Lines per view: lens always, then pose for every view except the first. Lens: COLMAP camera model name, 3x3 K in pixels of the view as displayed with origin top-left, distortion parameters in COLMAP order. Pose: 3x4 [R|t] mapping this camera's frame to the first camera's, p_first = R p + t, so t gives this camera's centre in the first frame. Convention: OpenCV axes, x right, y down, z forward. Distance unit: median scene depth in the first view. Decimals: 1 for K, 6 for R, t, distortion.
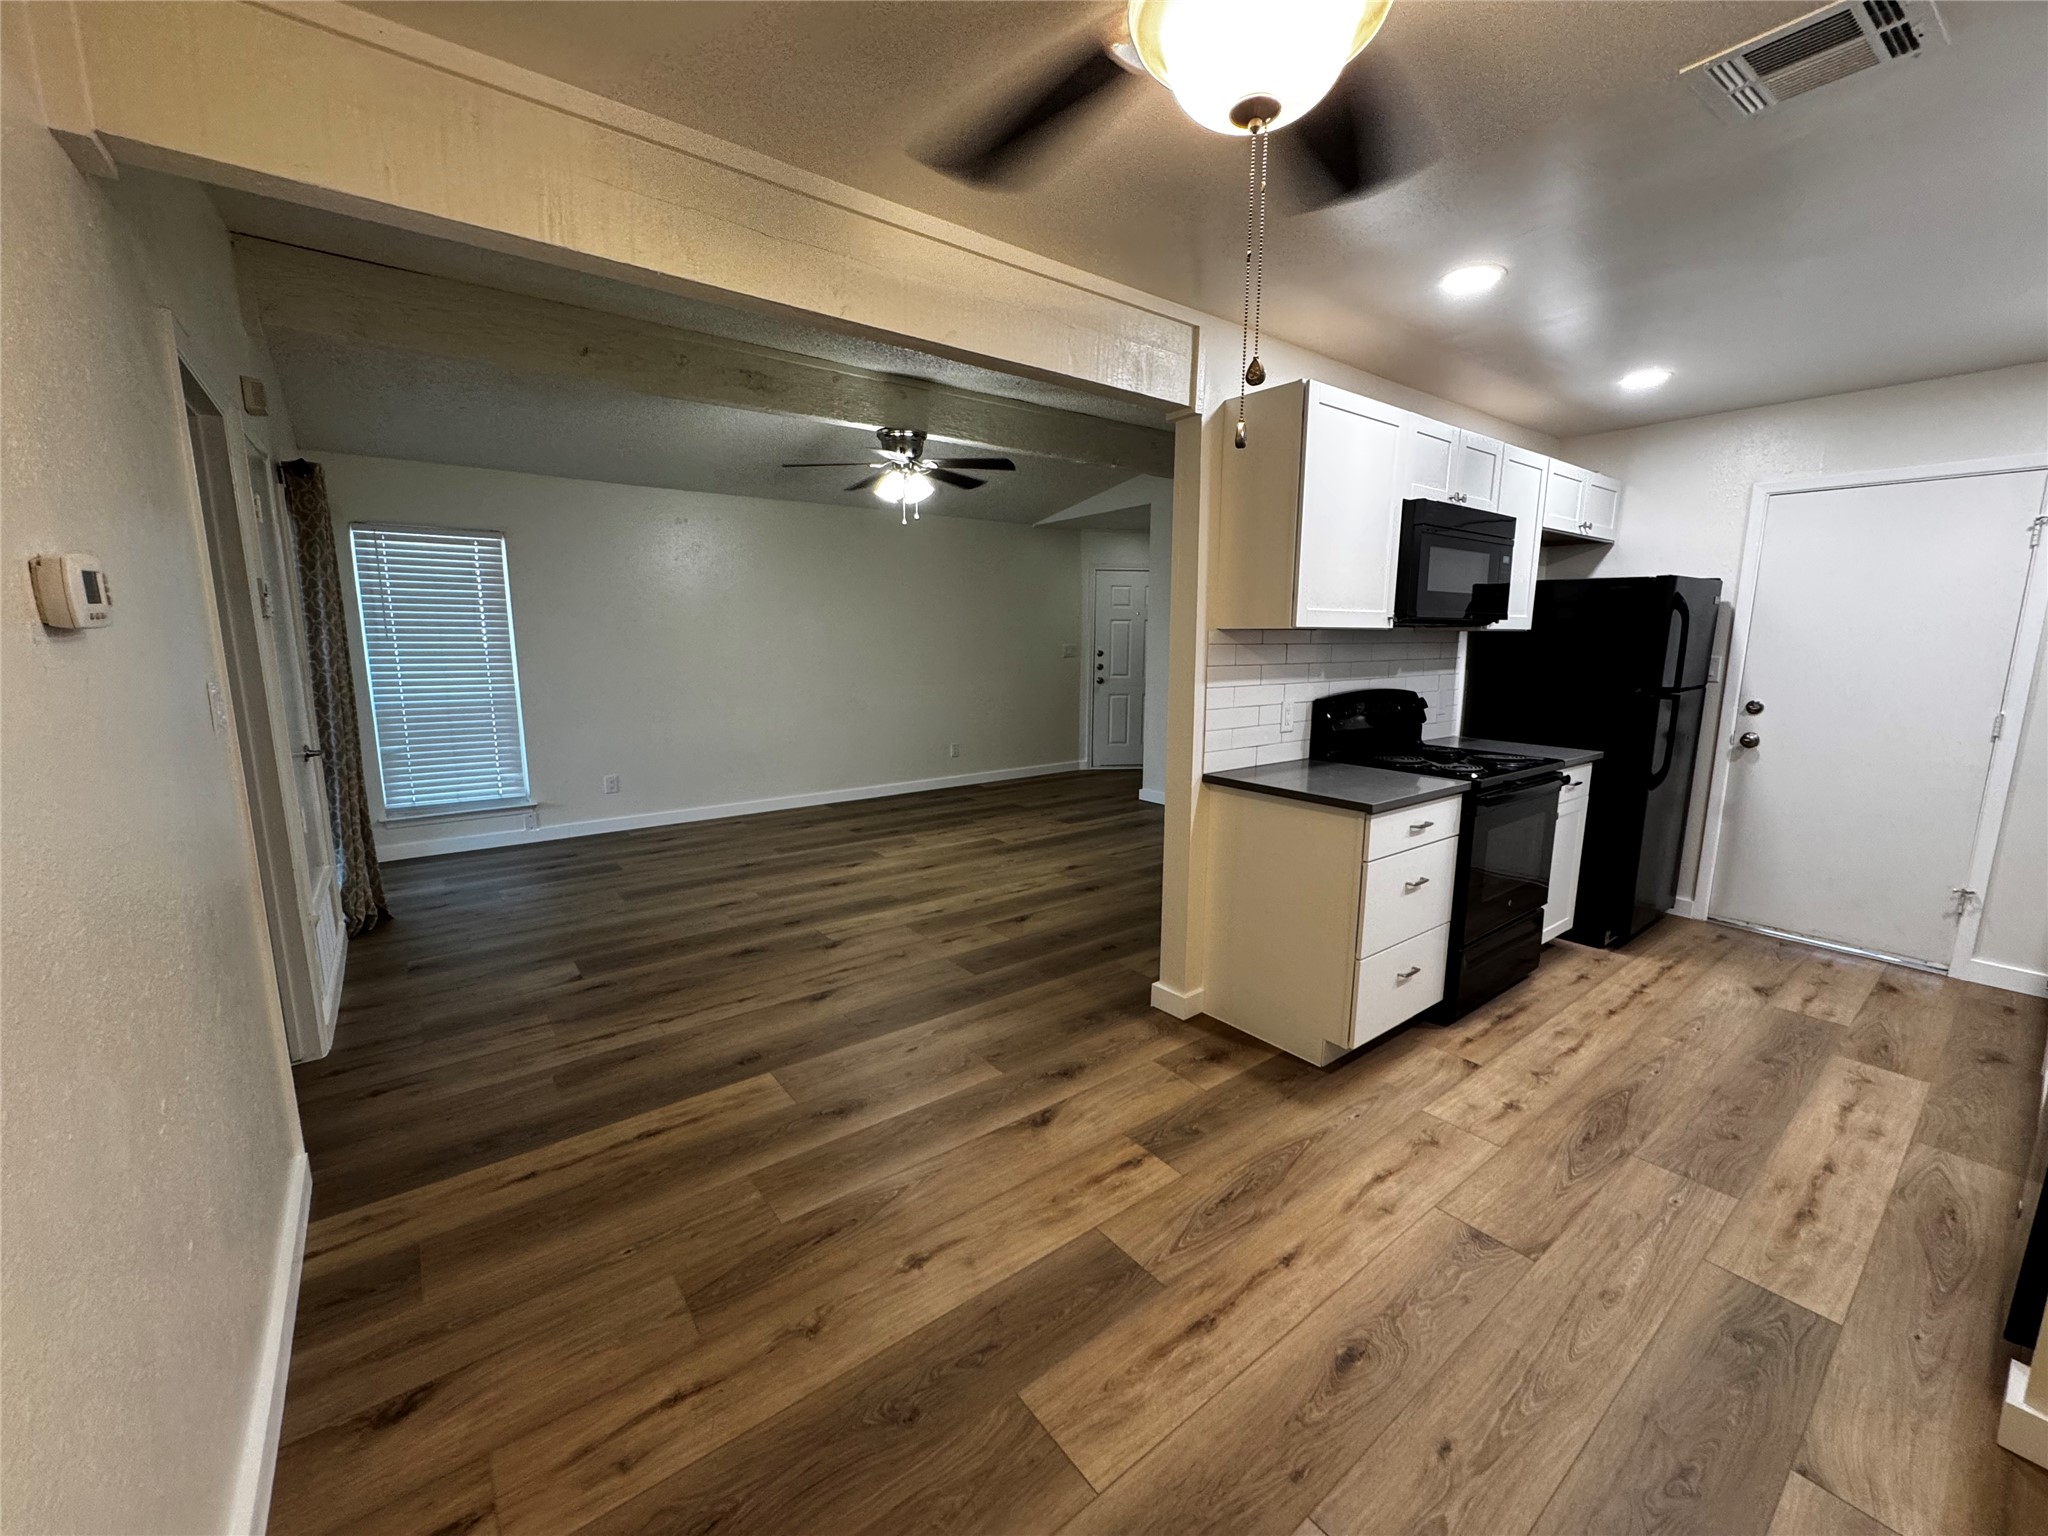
lens RADIAL K [[816.1, 0, 1028.8], [0, 816.1, 767.4], [0, 0, 1]] dist [-0.007238, 0.000400]
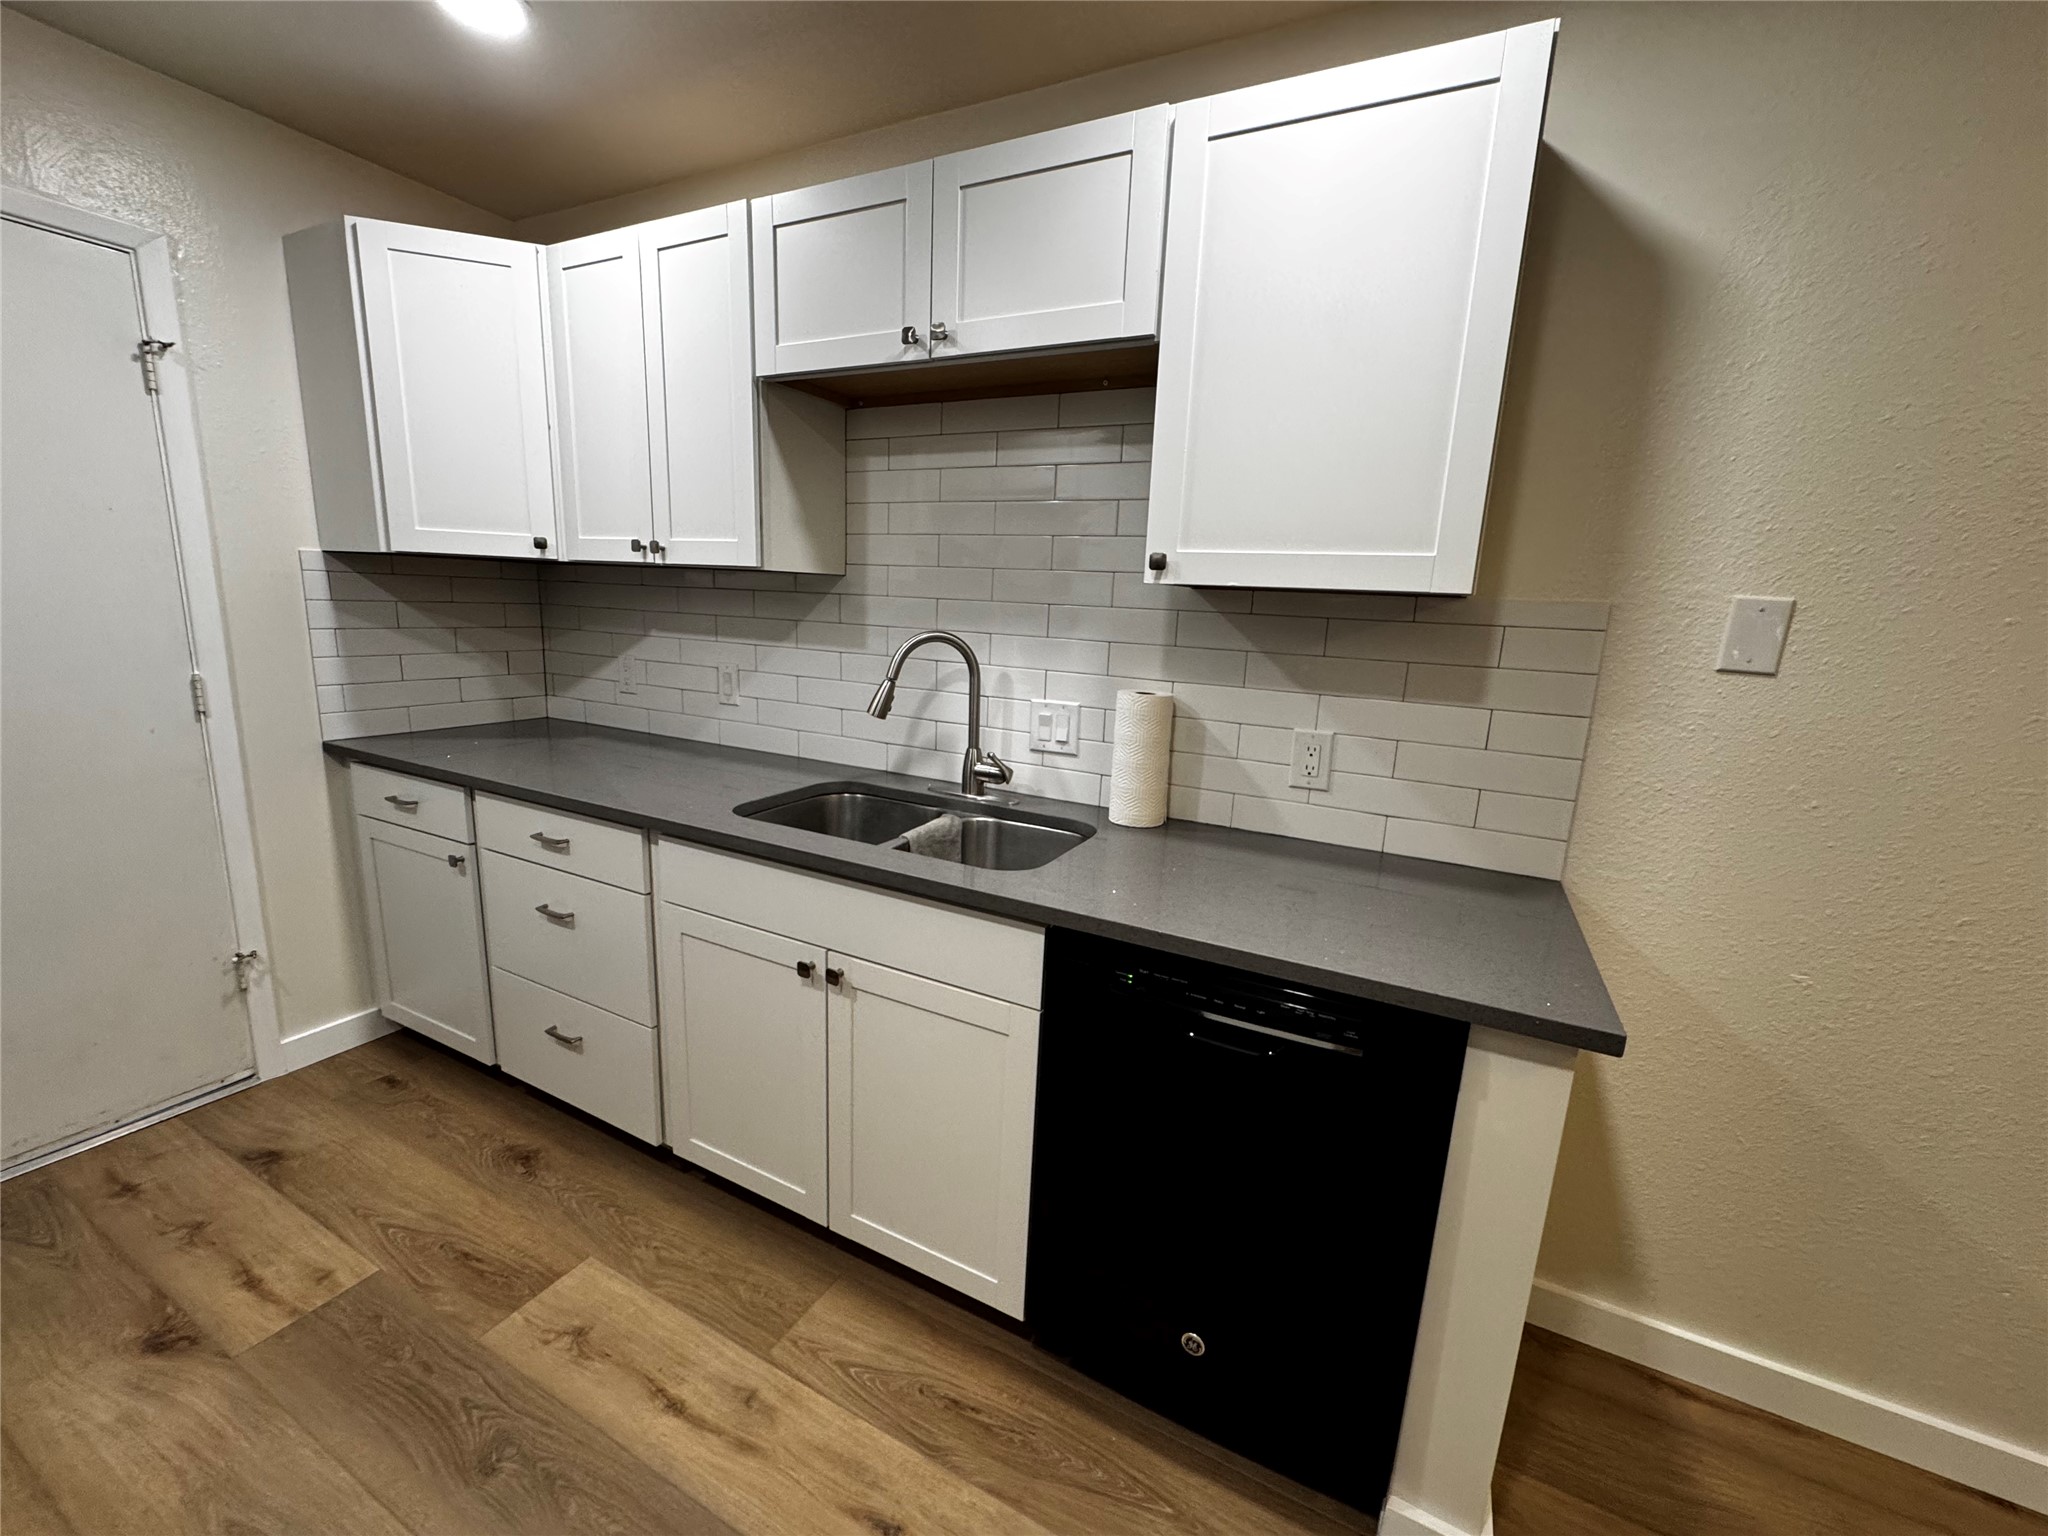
lens RADIAL K [[816.1, 0, 1026.0], [0, 816.1, 762.2], [0, 0, 1]] dist [-0.007238, 0.000400]
pose [[-0.428172, -0.200815, 0.881103, 0.358052], [0.096344, 0.959297, 0.265455, -0.103480], [-0.898547, 0.198549, -0.391397, 0.663359]]
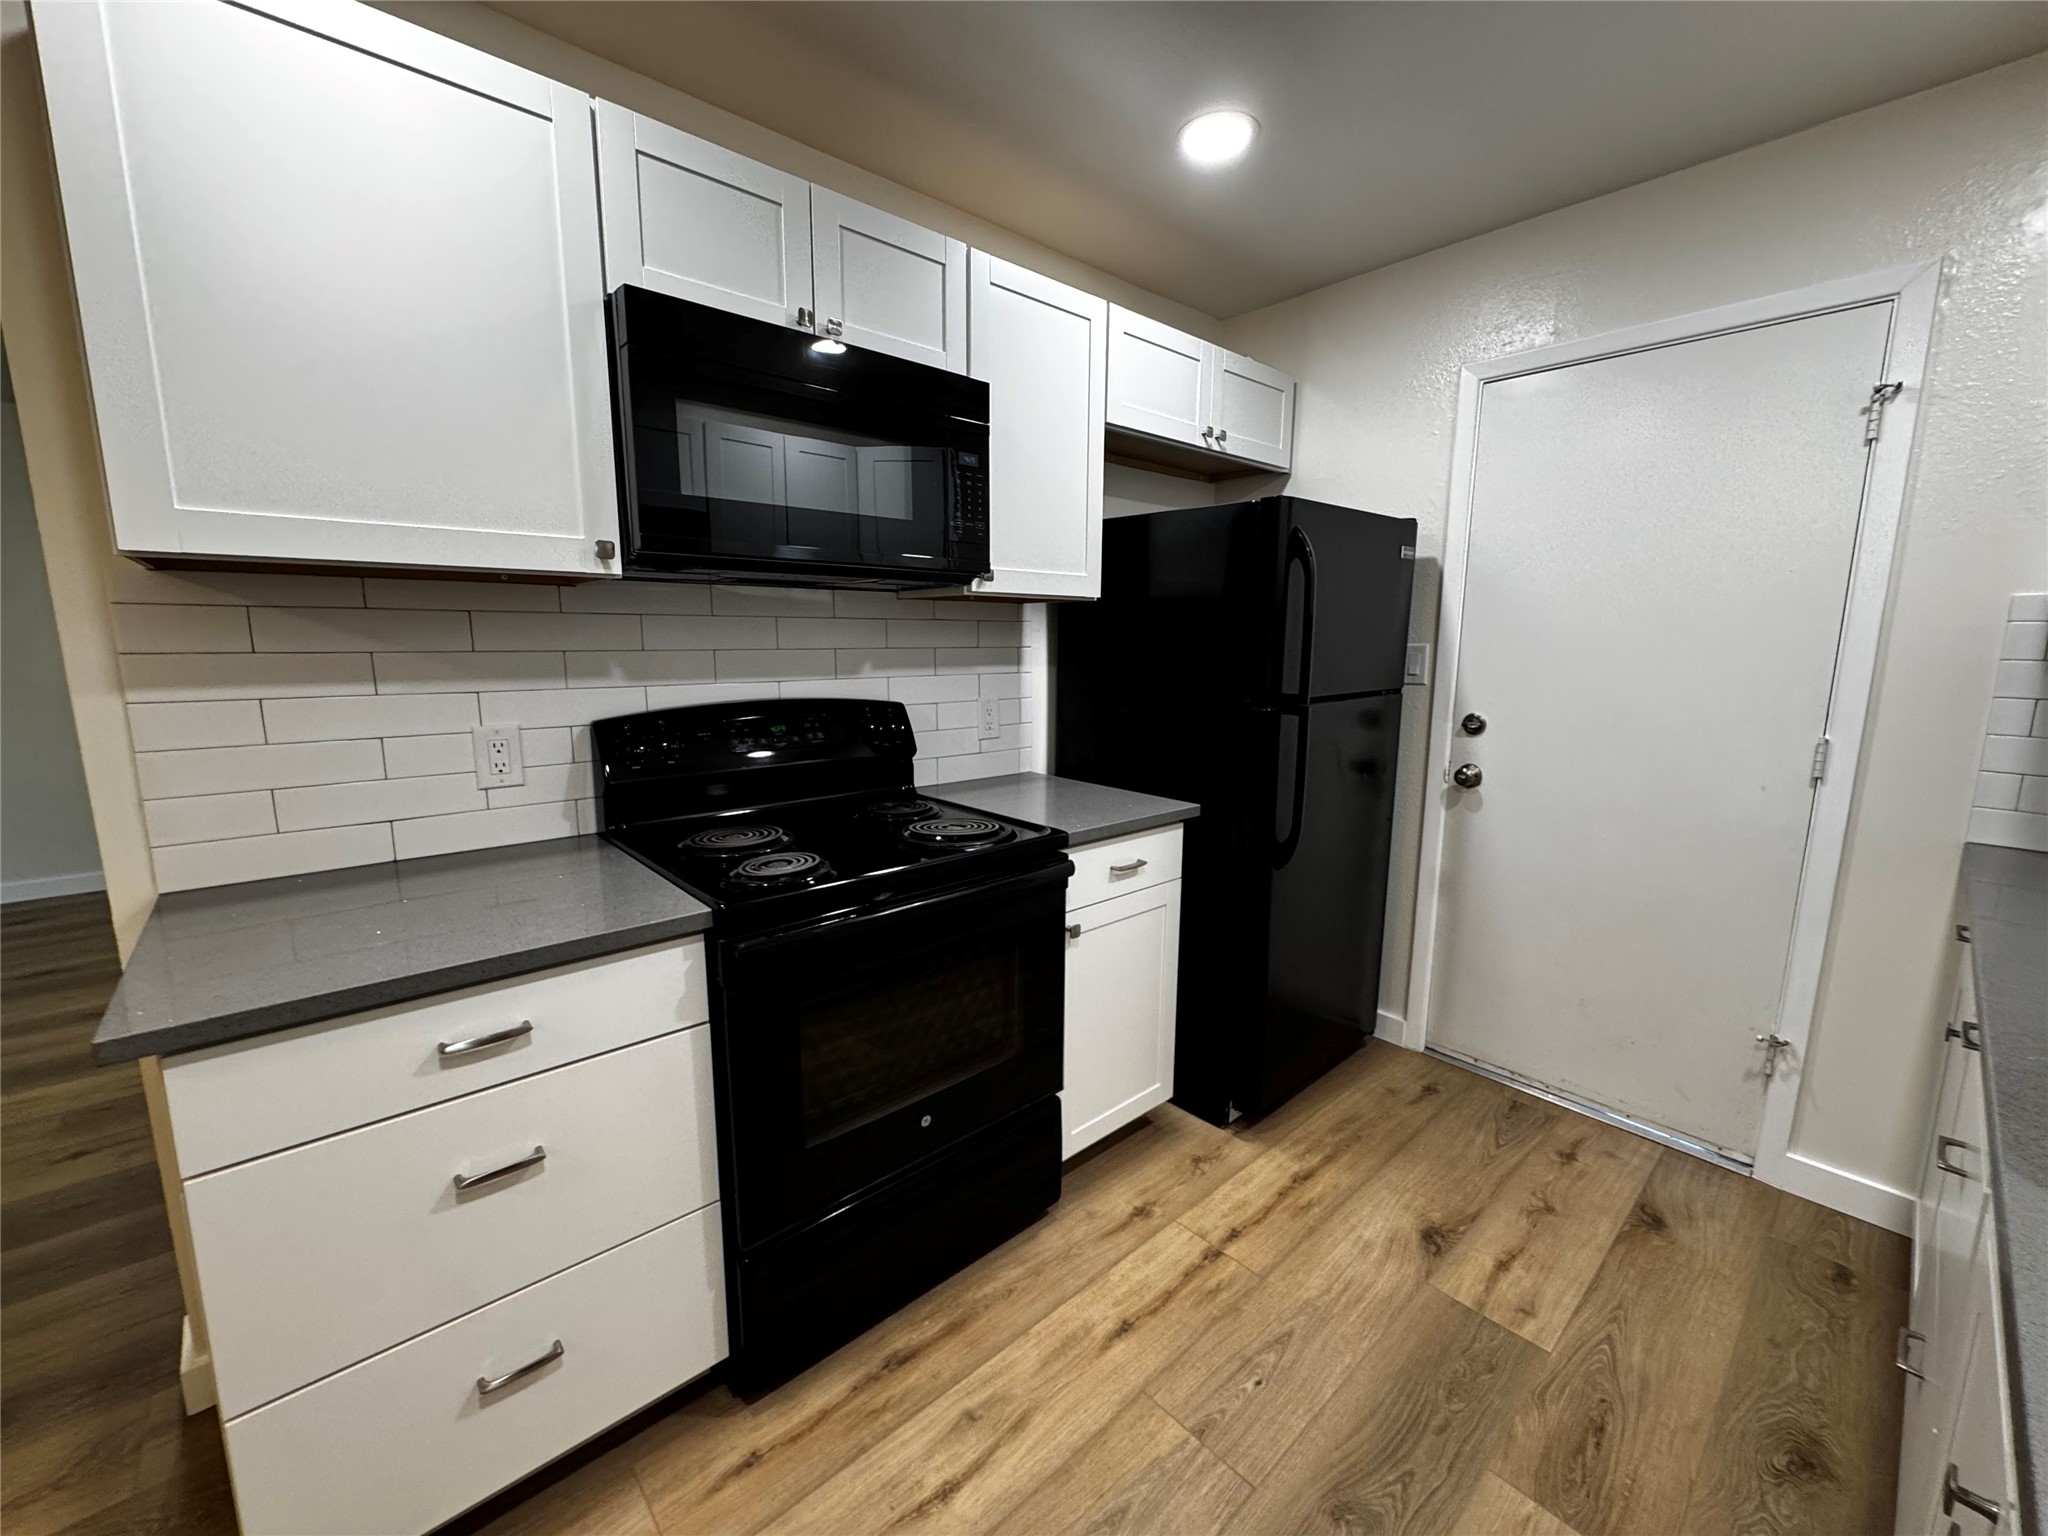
lens RADIAL K [[816.1, 0, 1022.8], [0, 816.1, 765.6], [0, 0, 1]] dist [-0.007238, 0.000400]
pose [[0.997213, -0.007744, 0.074208, 0.565981], [0.007787, 0.999970, -0.000282, -0.051061], [-0.074204, 0.000859, 0.997243, 0.449183]]
